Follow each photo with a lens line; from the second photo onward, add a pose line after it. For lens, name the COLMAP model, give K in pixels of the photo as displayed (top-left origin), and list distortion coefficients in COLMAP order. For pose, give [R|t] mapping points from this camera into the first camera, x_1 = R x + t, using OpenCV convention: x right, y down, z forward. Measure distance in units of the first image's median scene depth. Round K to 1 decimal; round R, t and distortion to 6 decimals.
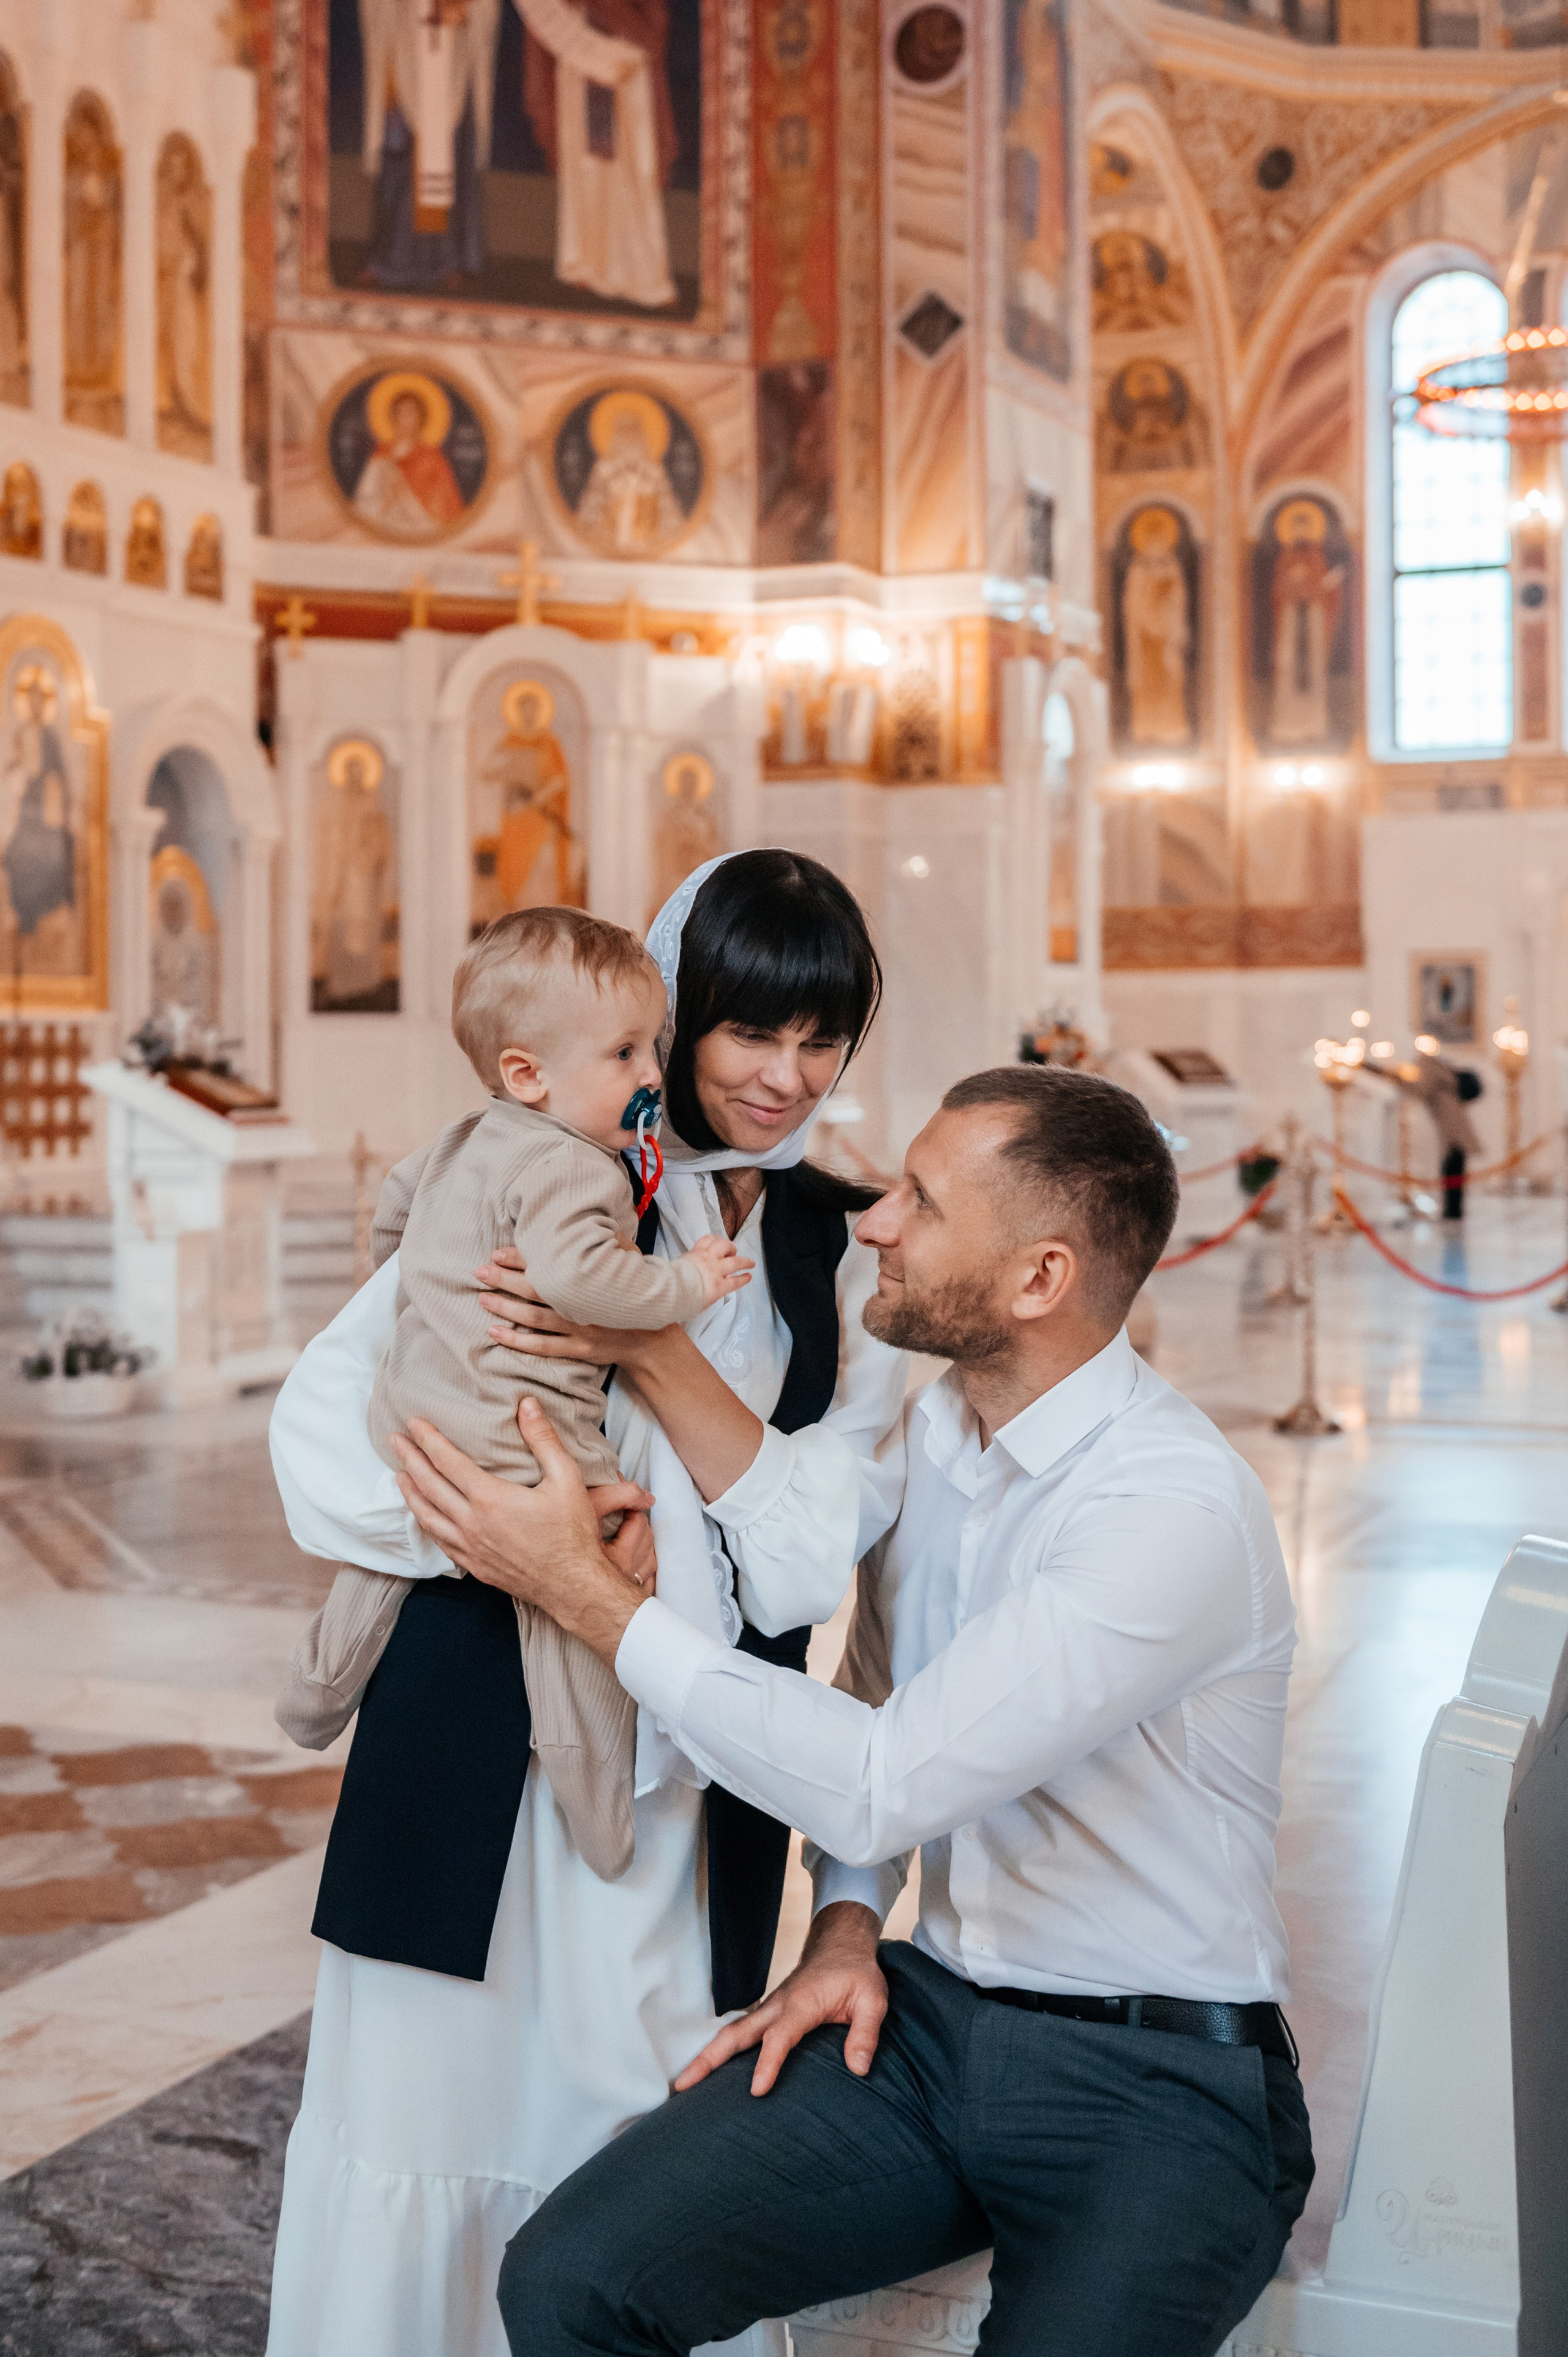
lens RADIAL K [[2984.4, 0, 751.1], [0, 2984.4, 1003.7], [0, 0, 1]] dist [-0.018457, 0.021411]
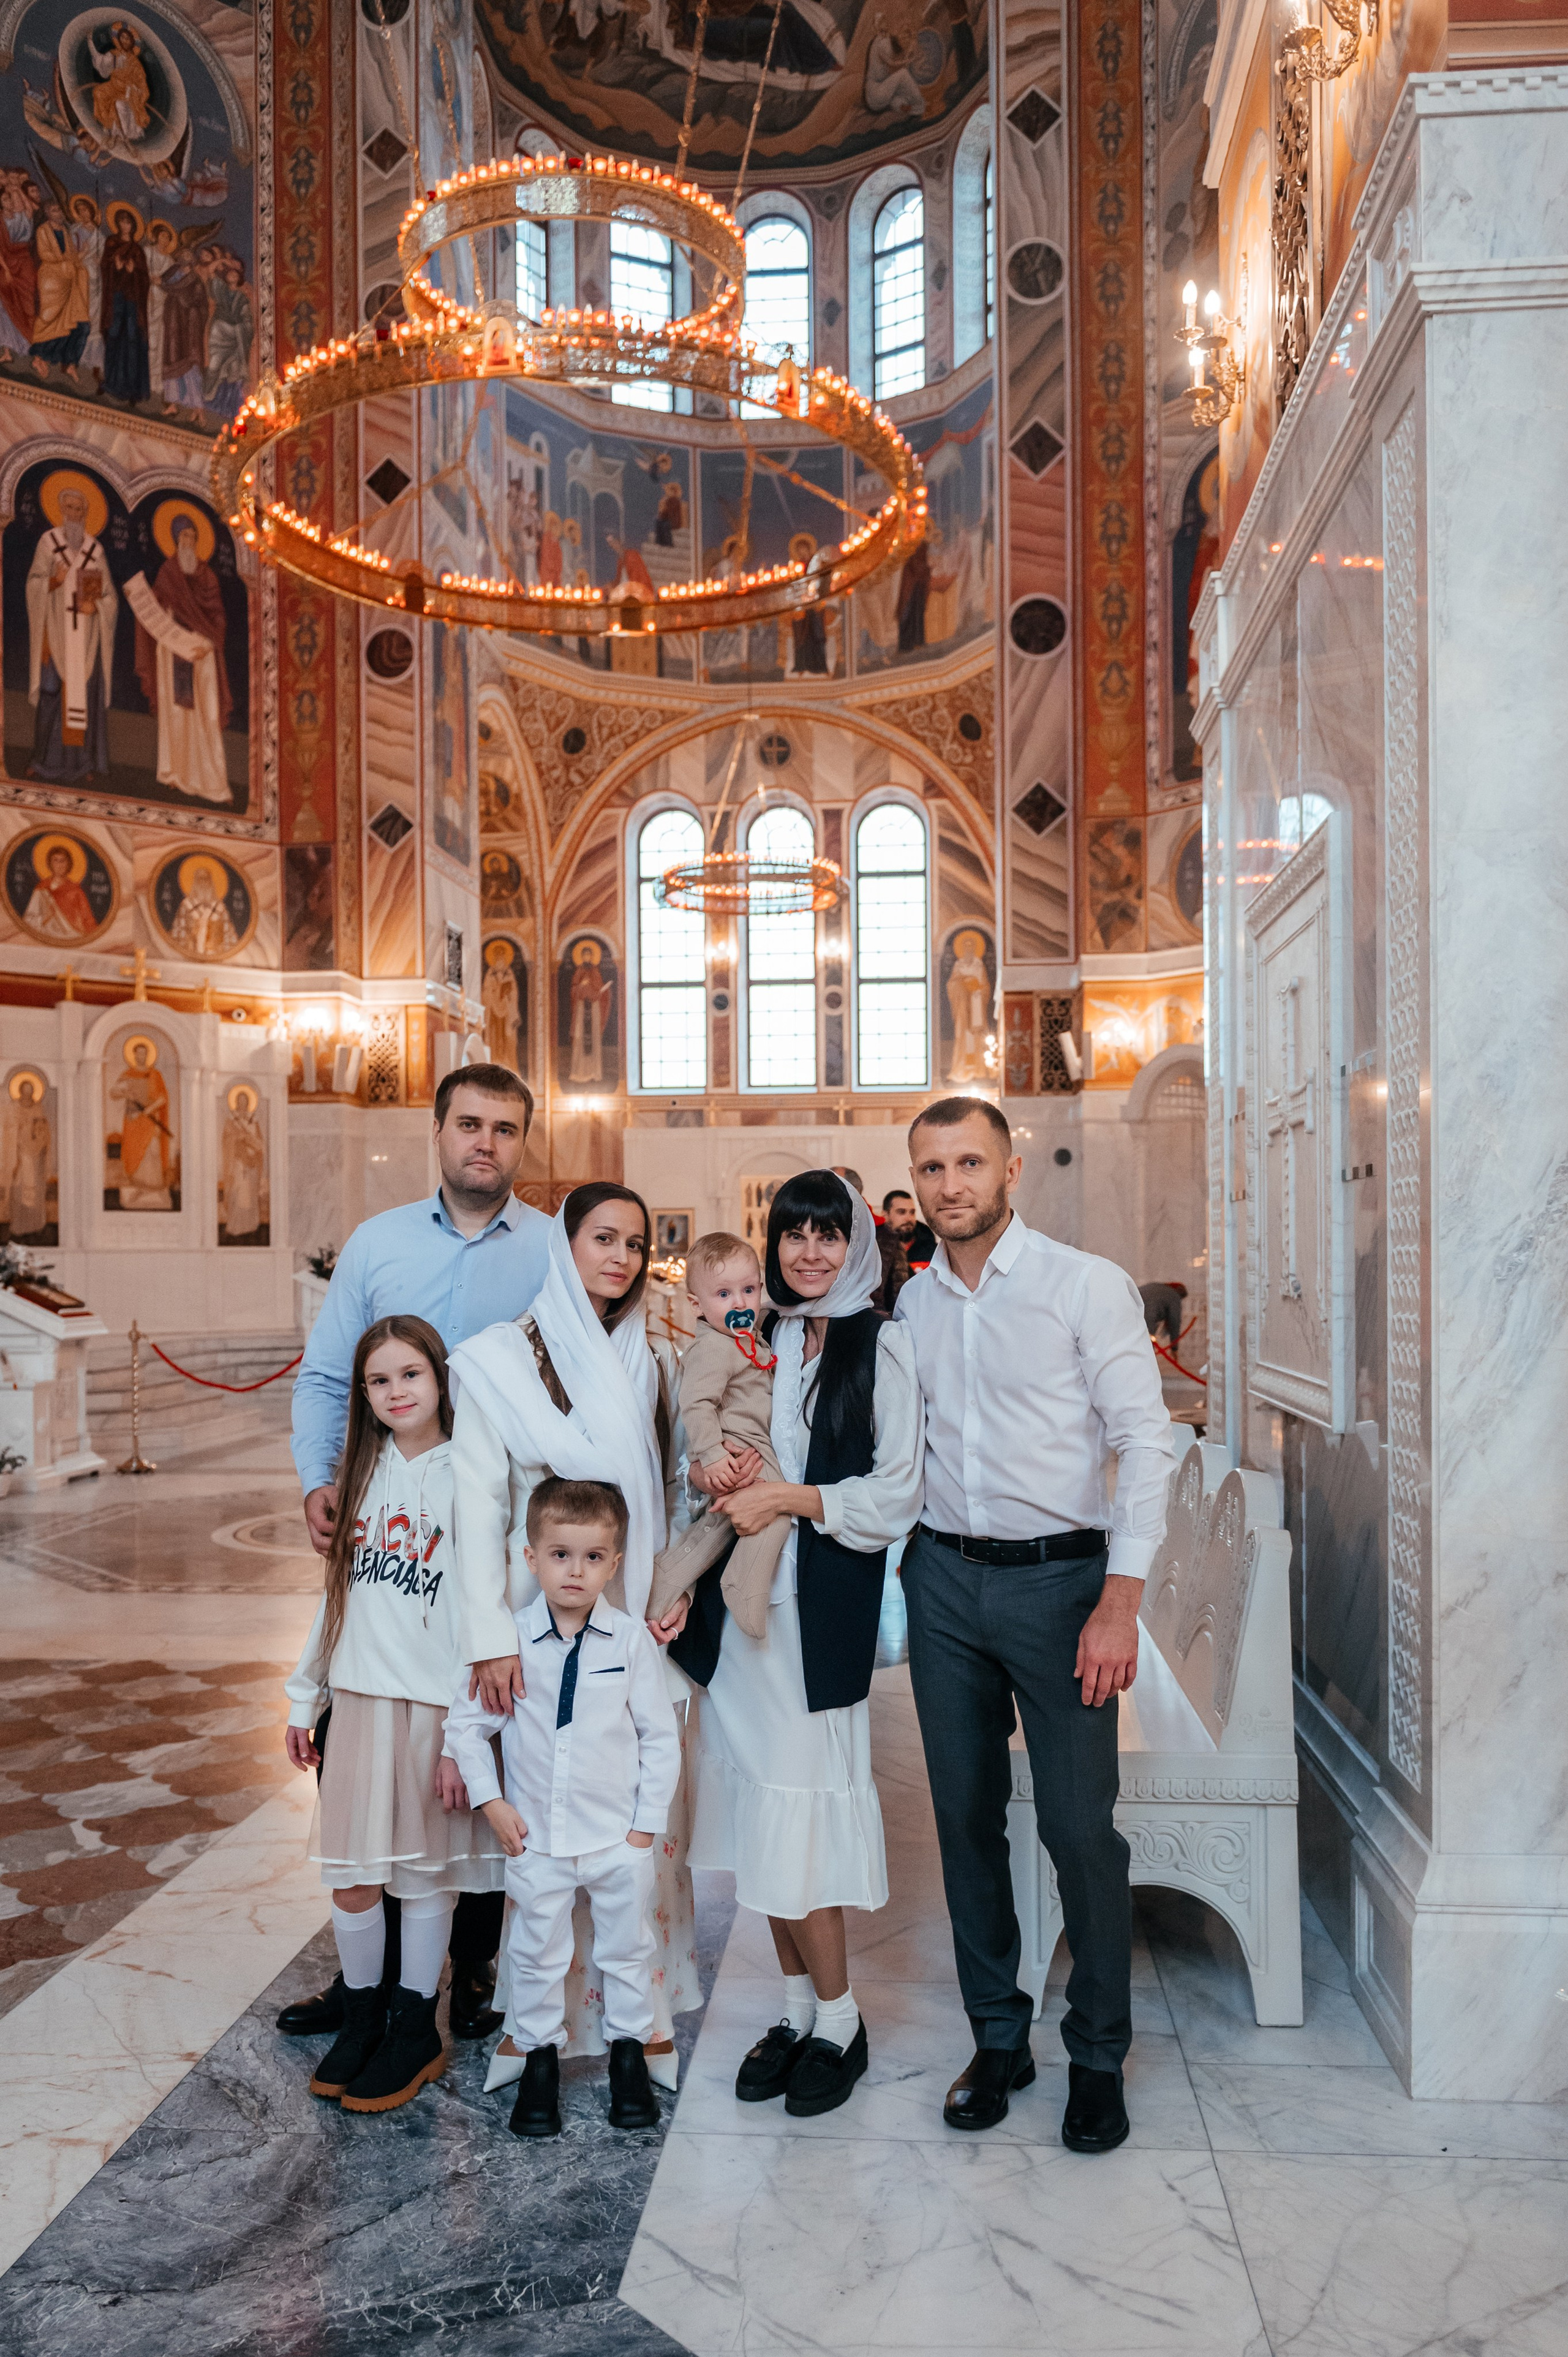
lens RADIAL K [[1836.9, 0, 776.7], [0, 1836.9, 1284.4], [0, 0, 1]] dist [-0.010142, -0.006408]
pose [[0.949119, -0.007554, 0.314827, -0.059501], [-0.000698, 0.999659, 0.026091, -0.001592], [-0.314917, -0.024983, 0.948790, -0.033724]]
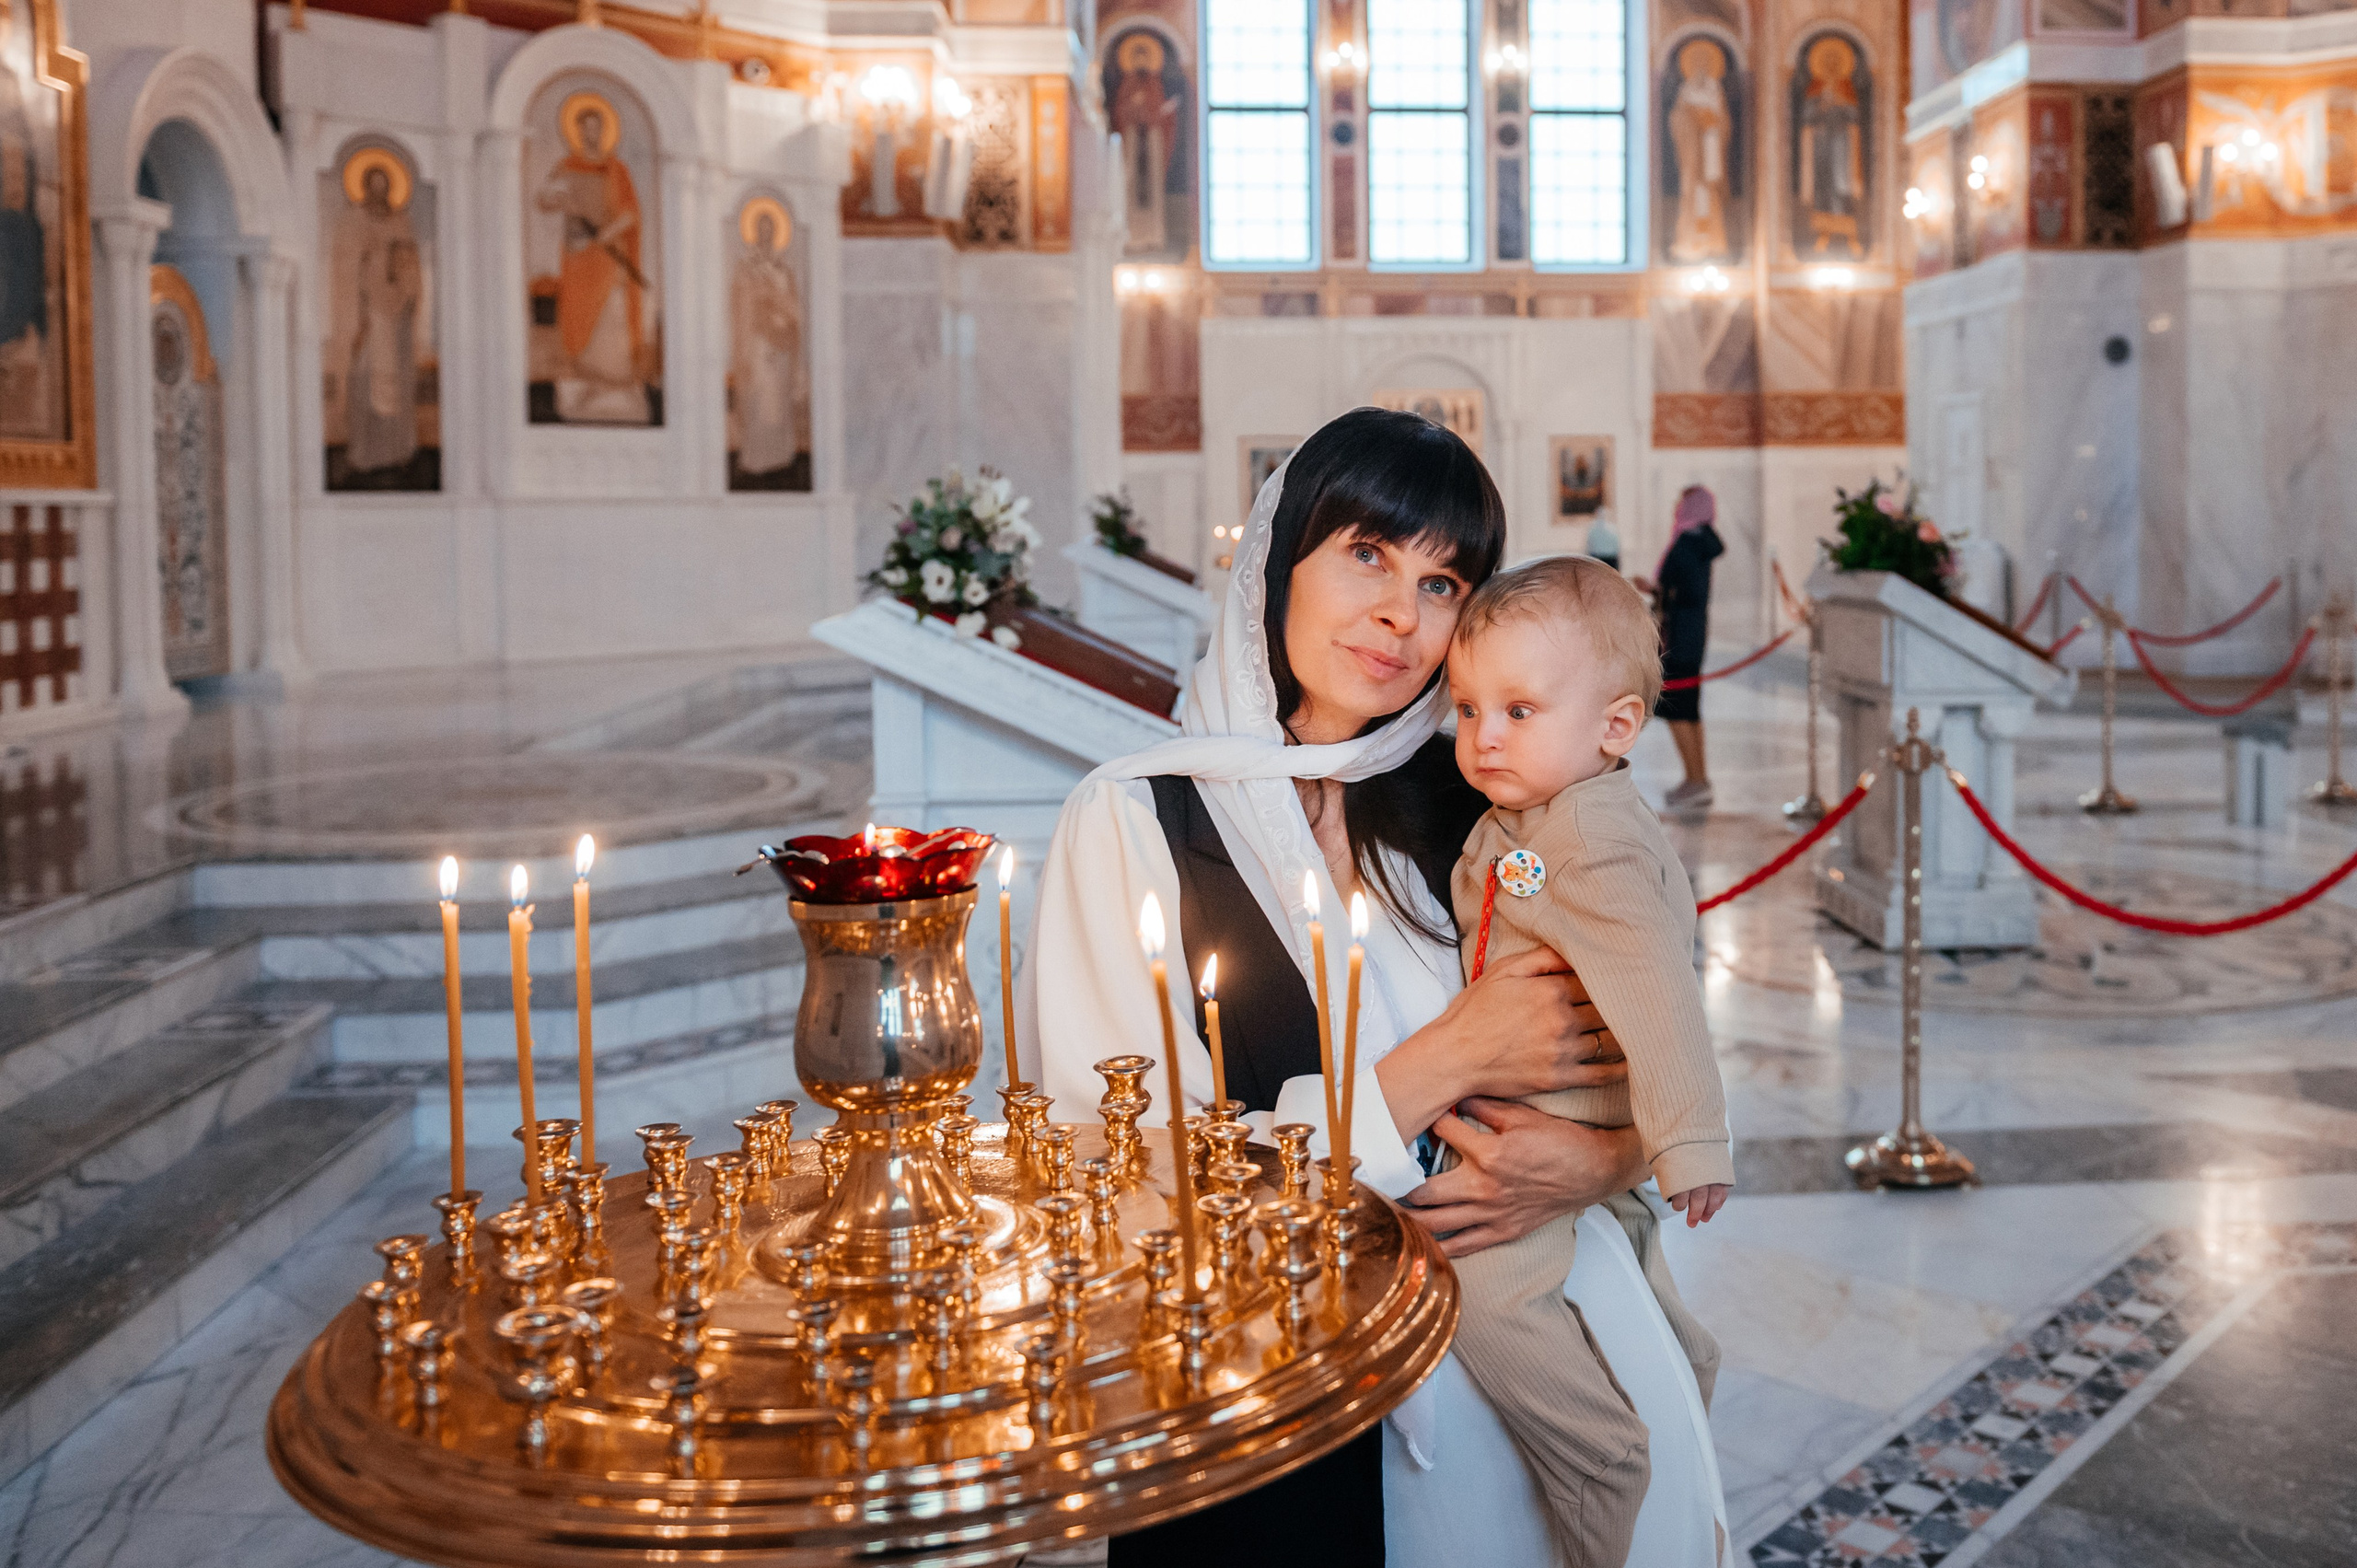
lens RADIAL K [[2098.6, 0, 1423.5], [0, 2098.6, 578.7], [0, 0, 1]] dist [-0.008204, -0.014256]
pose [[0.877510, -0.020109, 0.479136, -0.148034], [-0.001261, 0.999020, 0.044238, 0.001510], [-0.479556, -0.039424, 0.876625, 0.352812]]
